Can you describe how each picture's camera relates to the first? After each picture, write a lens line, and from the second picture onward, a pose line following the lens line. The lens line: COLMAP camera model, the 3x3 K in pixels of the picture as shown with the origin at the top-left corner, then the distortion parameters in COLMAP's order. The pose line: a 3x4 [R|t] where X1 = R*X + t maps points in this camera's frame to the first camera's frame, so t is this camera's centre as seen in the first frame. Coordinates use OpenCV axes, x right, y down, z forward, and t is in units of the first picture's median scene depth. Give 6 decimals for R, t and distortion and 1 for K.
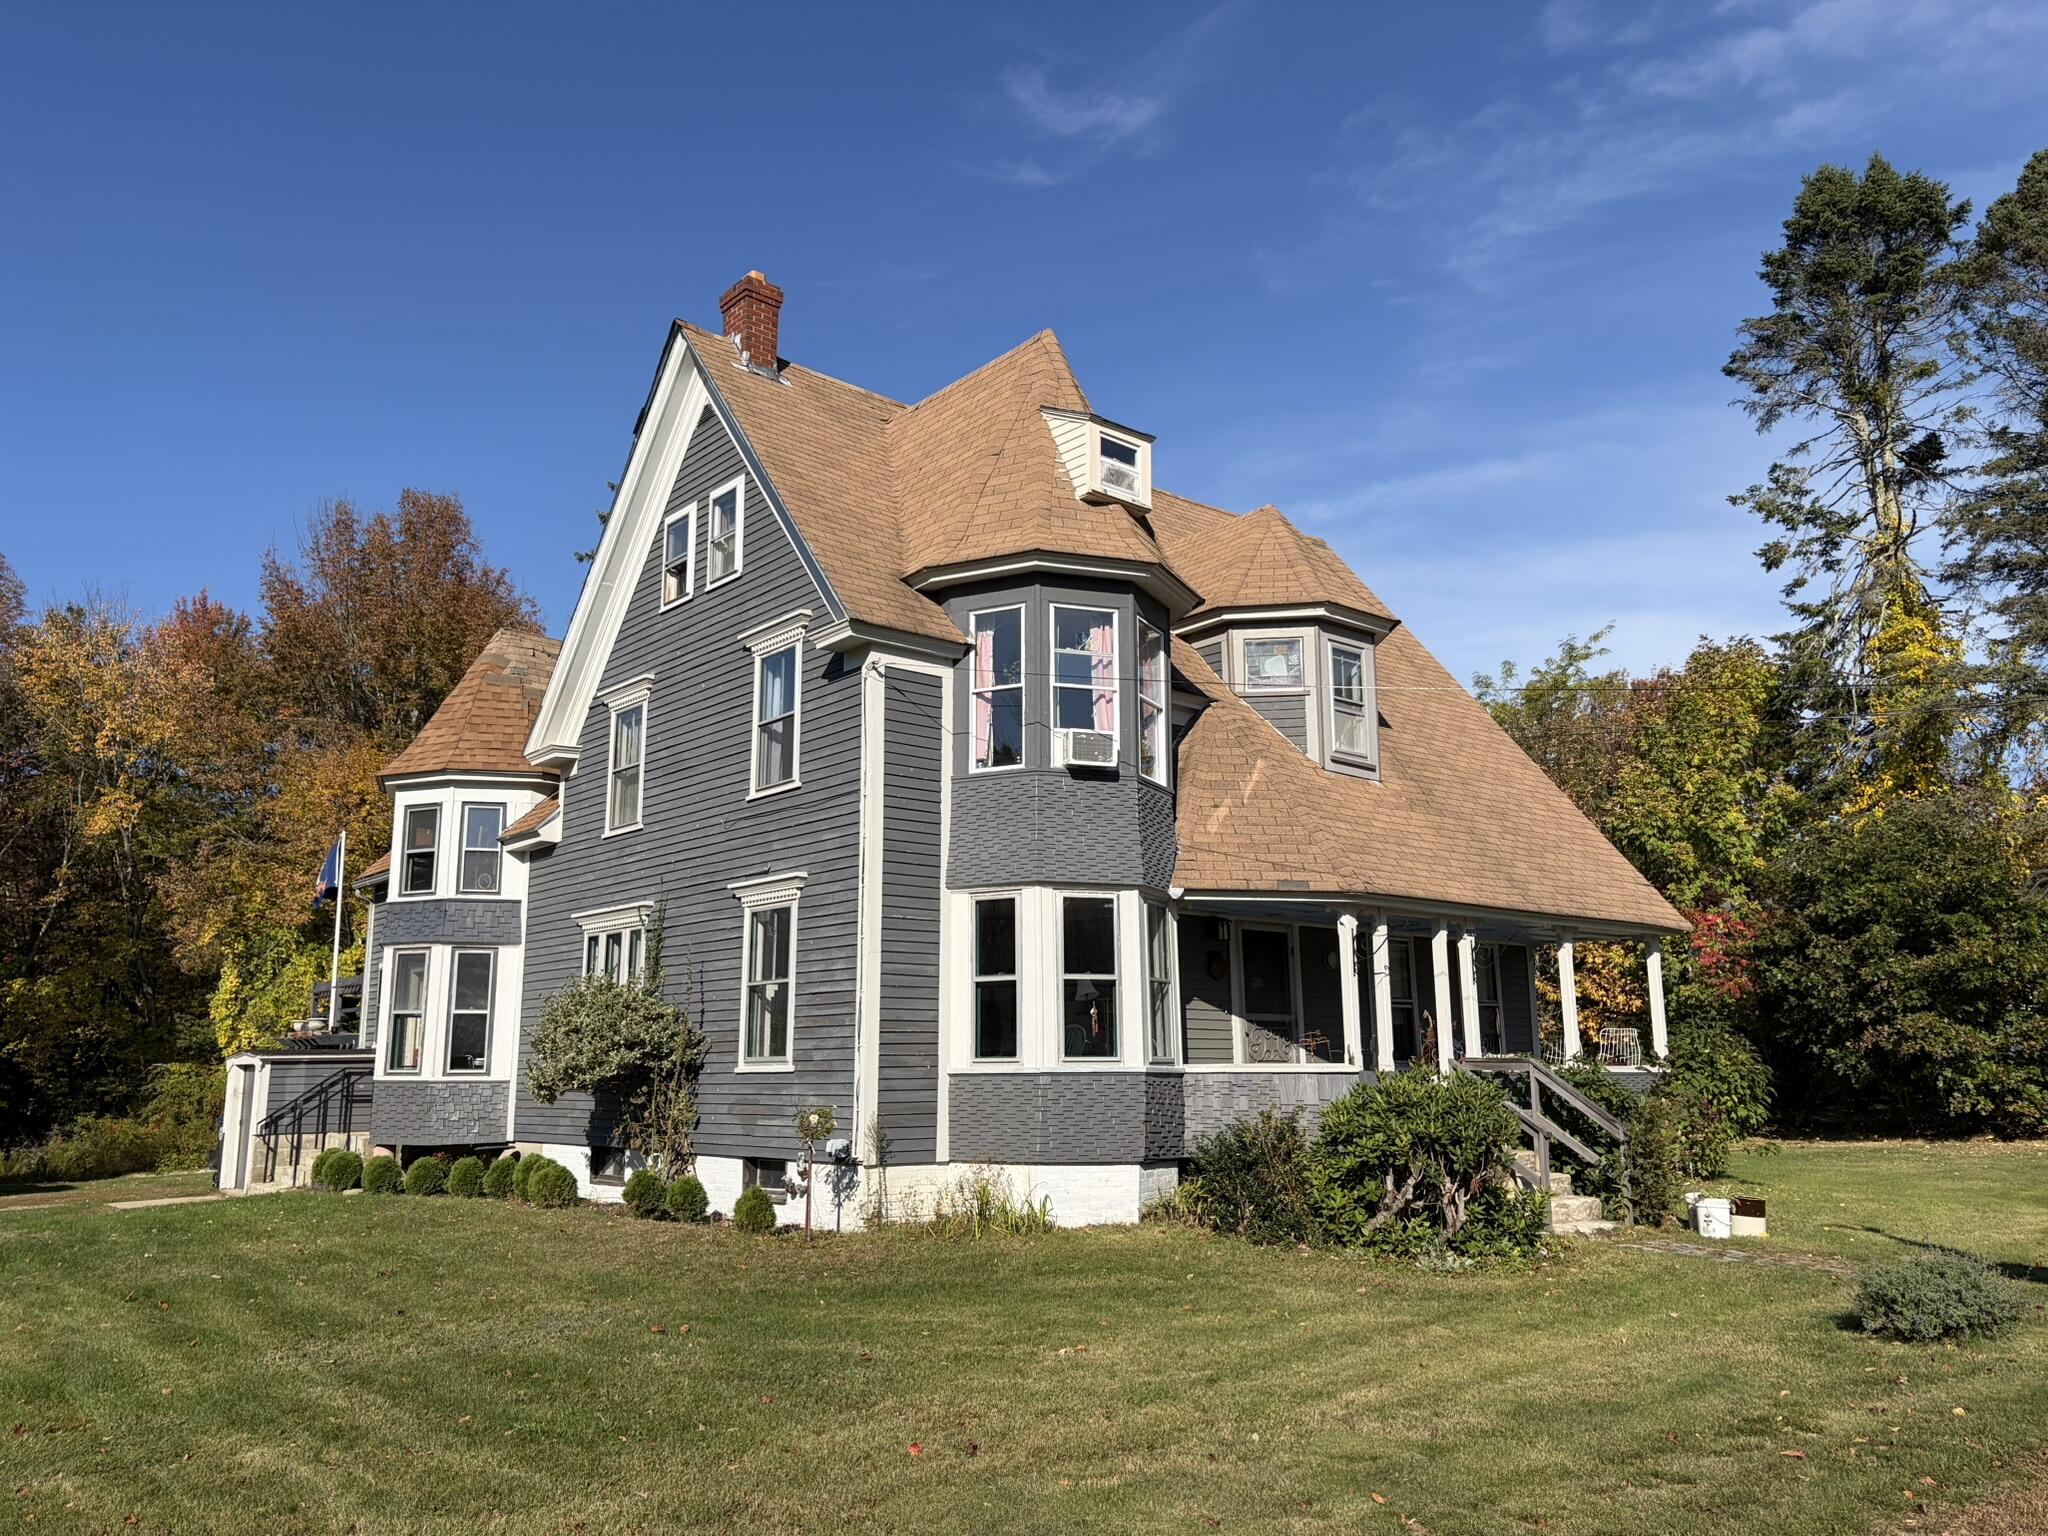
lens RADIAL K [[1486.7, 0, 1024.0], [0, 1486.7, 768.0], [0, 0, 1]] dist [0.088303, -0.130371]
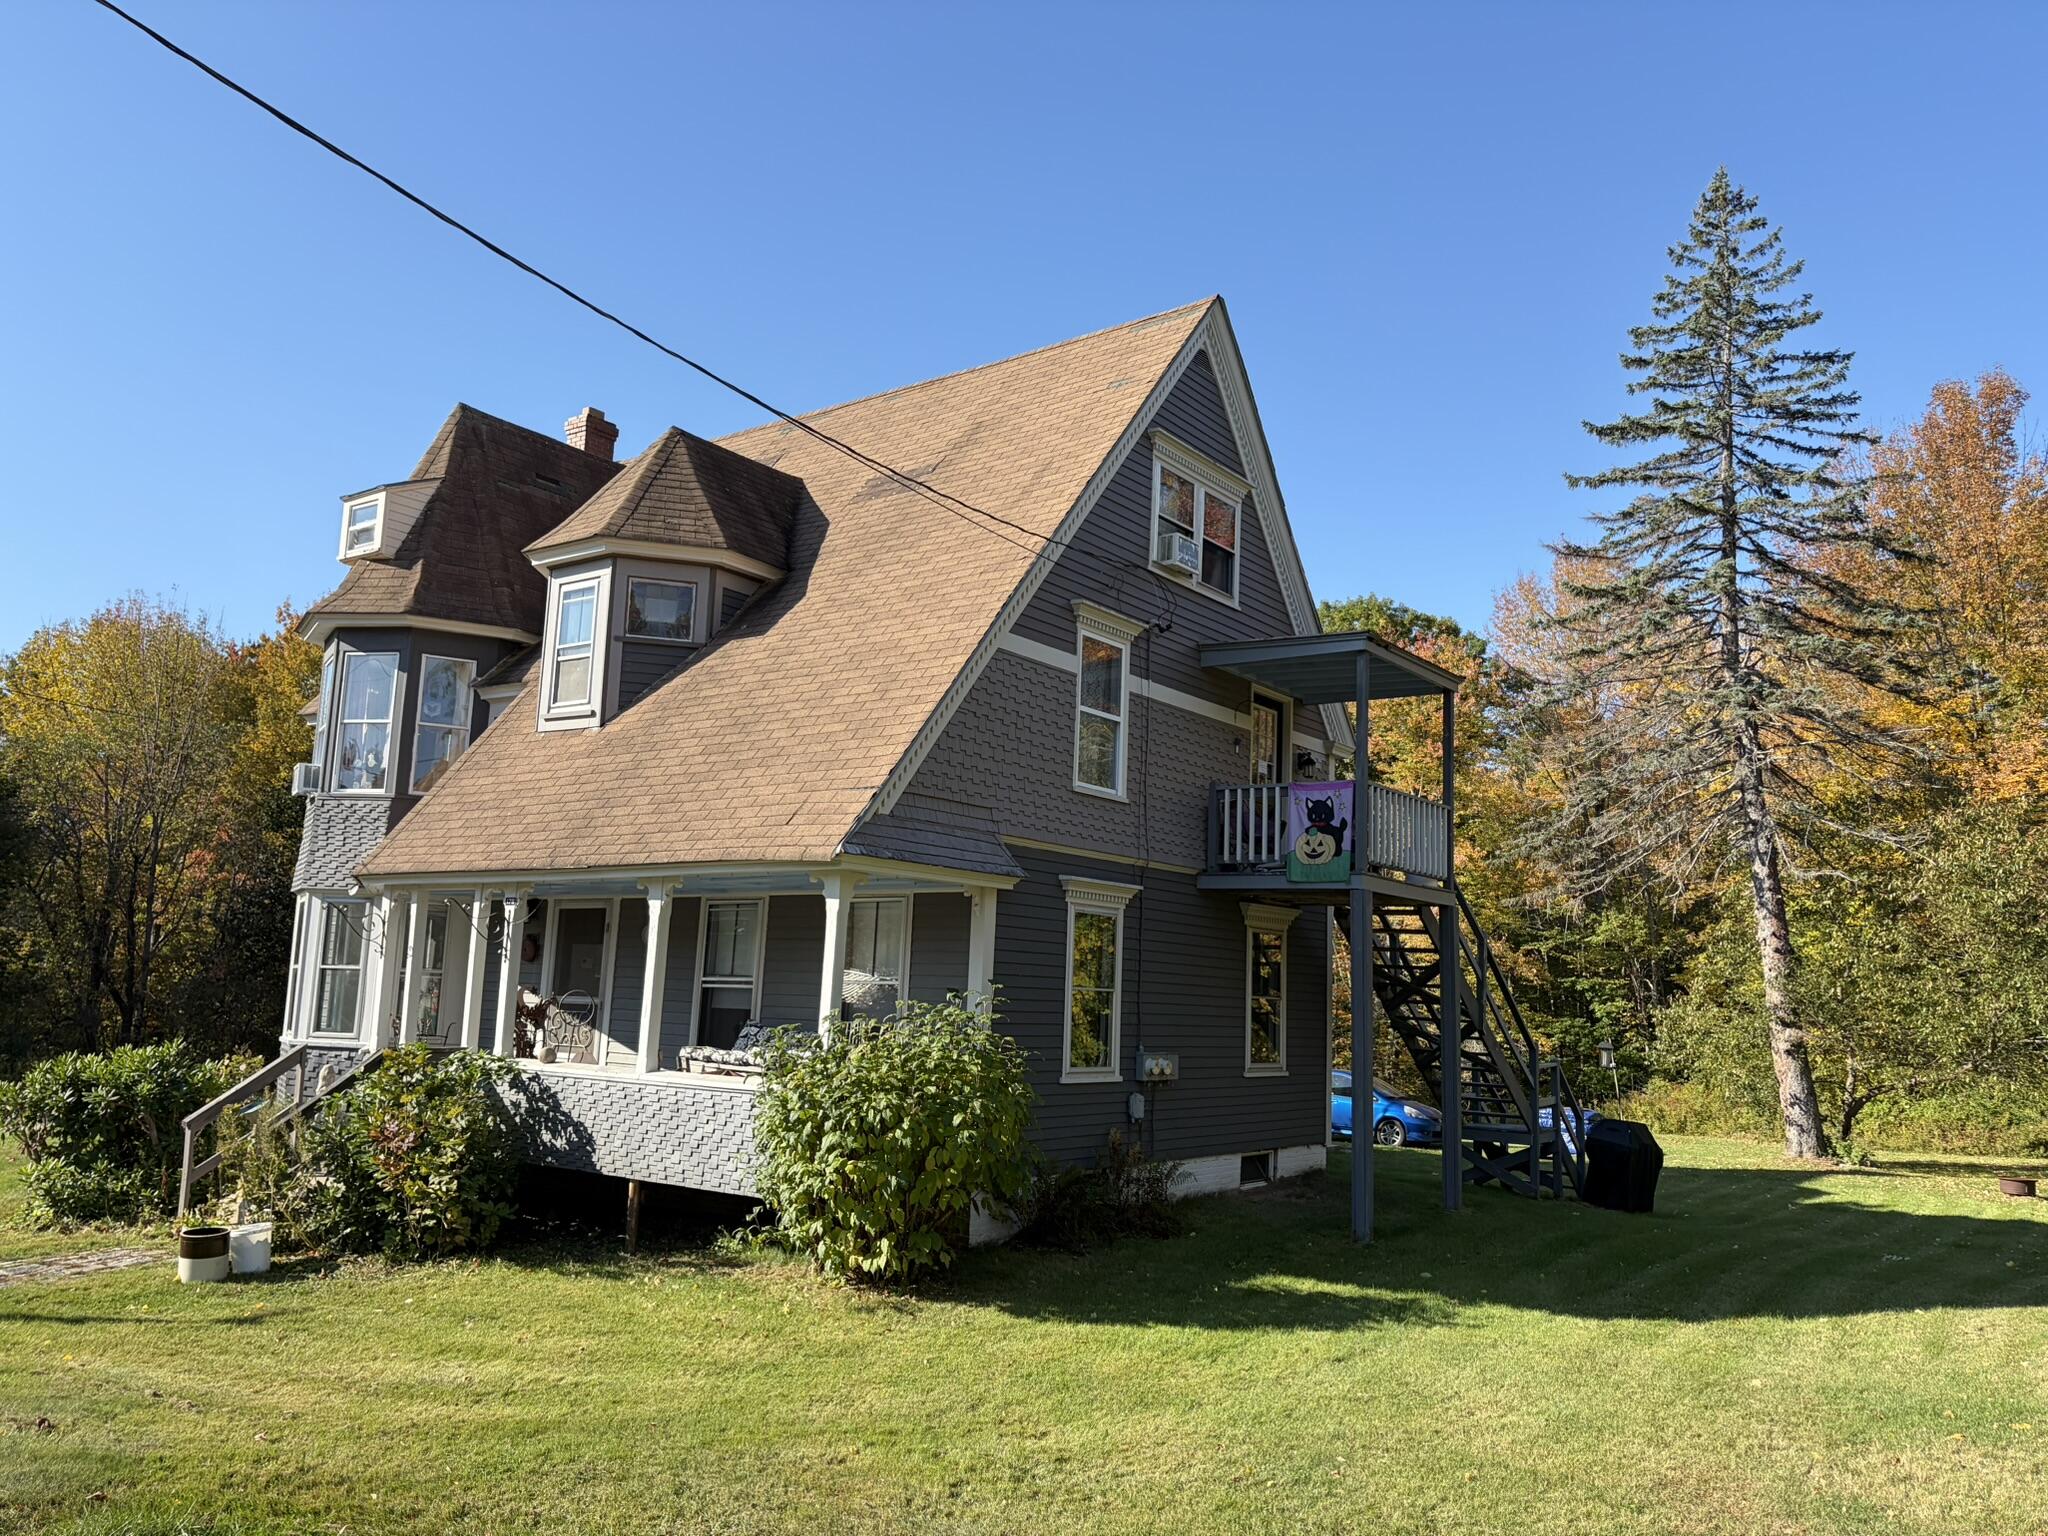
lens RADIAL K [[1486.7, 0, 1024.0], [0, 1486.7, 768.0], [0, 0, 1]] dist [0.088303, -0.130371]
pose [[0.181098, -0.146932, -0.972427, 1.240554], [0.151468, 0.981146, -0.120042, 0.193266], [0.971731, -0.125552, 0.199939, 1.189542]]
